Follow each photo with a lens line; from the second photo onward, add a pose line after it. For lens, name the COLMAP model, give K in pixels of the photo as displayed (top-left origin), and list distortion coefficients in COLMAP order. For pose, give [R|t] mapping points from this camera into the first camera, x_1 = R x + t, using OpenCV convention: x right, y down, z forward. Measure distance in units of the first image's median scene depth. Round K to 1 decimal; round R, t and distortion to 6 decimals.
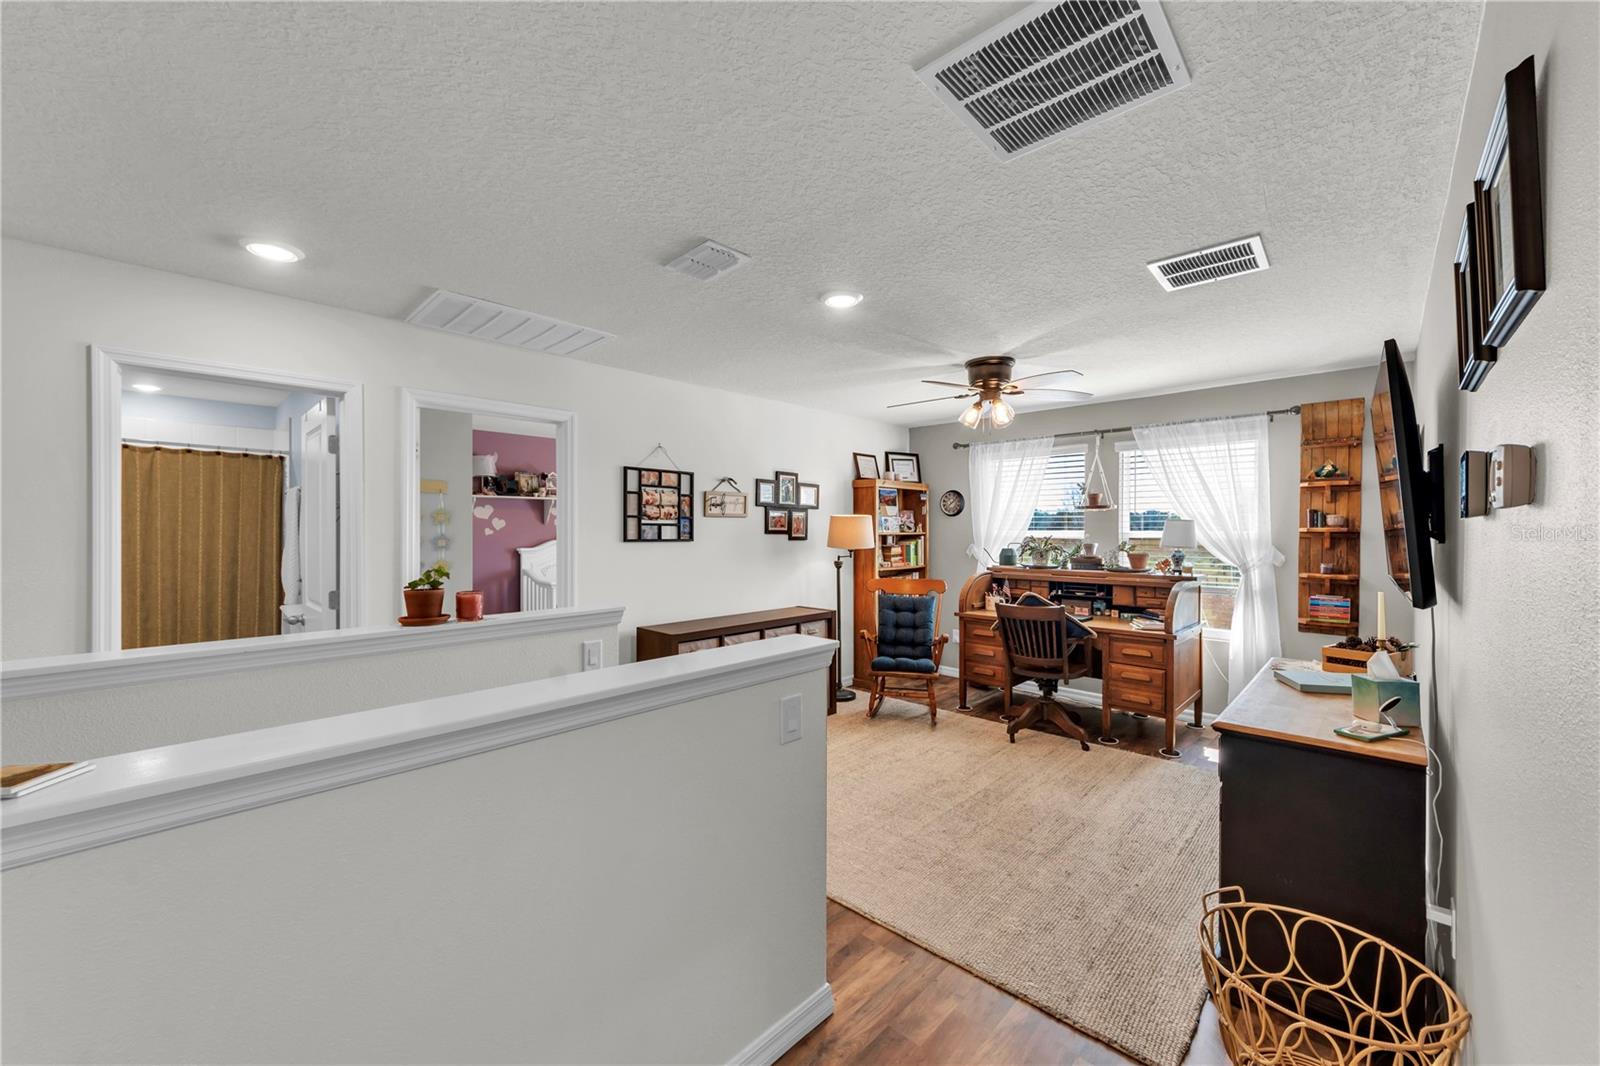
lens RADIAL K [[613.9, 0, 782.1], [0, 613.9, 531.9], [0, 0, 1]] dist [0.000686, 0.000015]
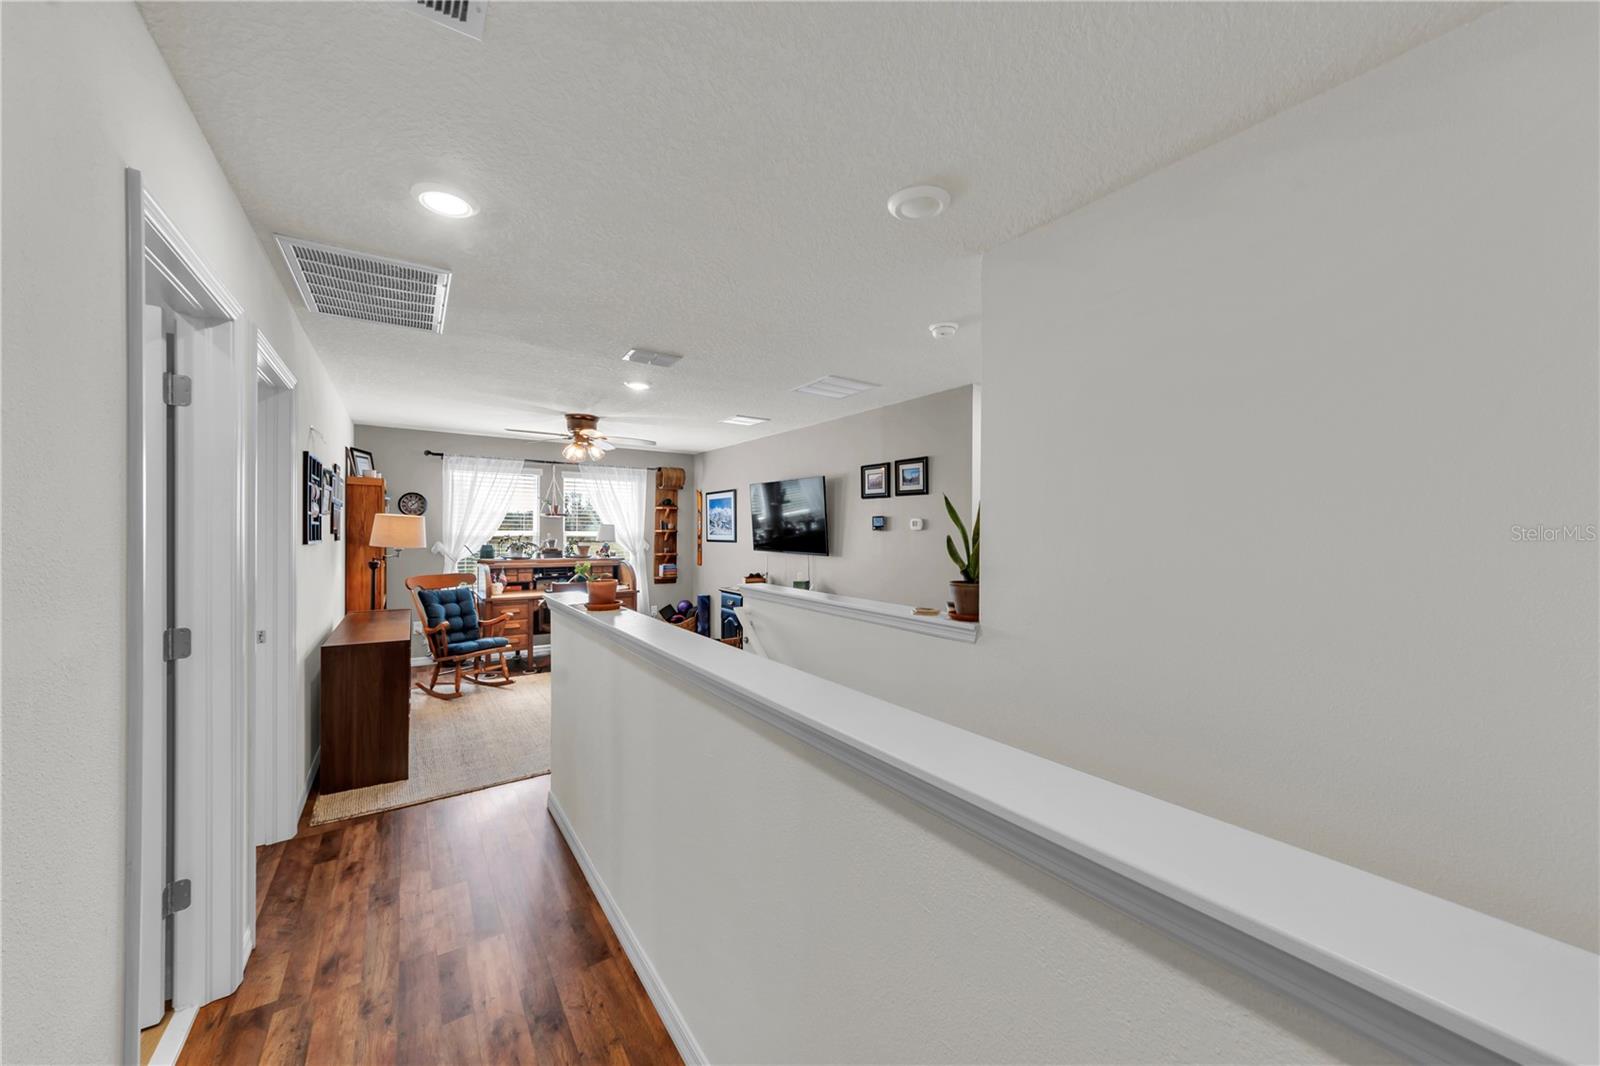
lens RADIAL K [[567.0, 0, 801.2], [0, 567.0, 536.7], [0, 0, 1]] dist [0.000703, 0.000015]
pose [[0.196318, -0.008186, 0.980506, -0.832464], [-0.004953, 0.999944, 0.009340, -0.004669], [-0.980528, -0.006690, 0.196266, 0.209105]]
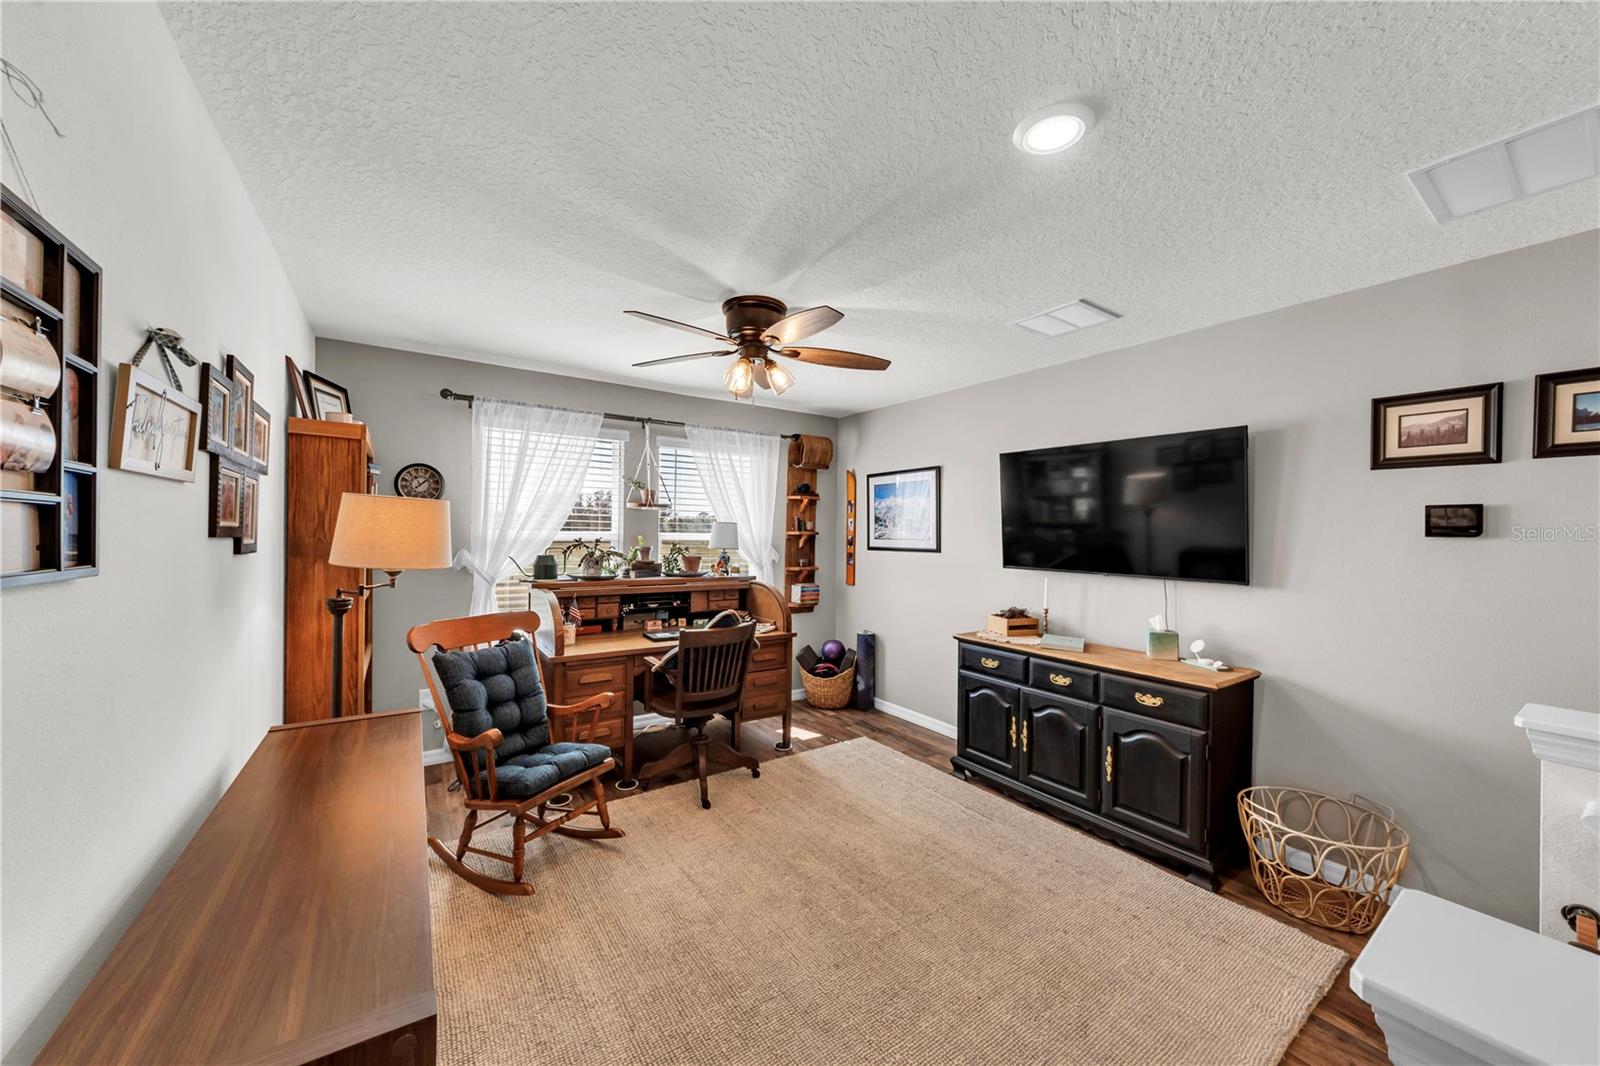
lens RADIAL K [[579.8, 0, 802.4], [0, 579.8, 537.1], [0, 0, 1]] dist [-0.000045, 0.000002]
pose [[0.202617, -0.005061, 0.979245, -0.318555], [-0.011496, 0.999905, 0.007547, -0.004528], [-0.979191, -0.012786, 0.202539, 0.751299]]
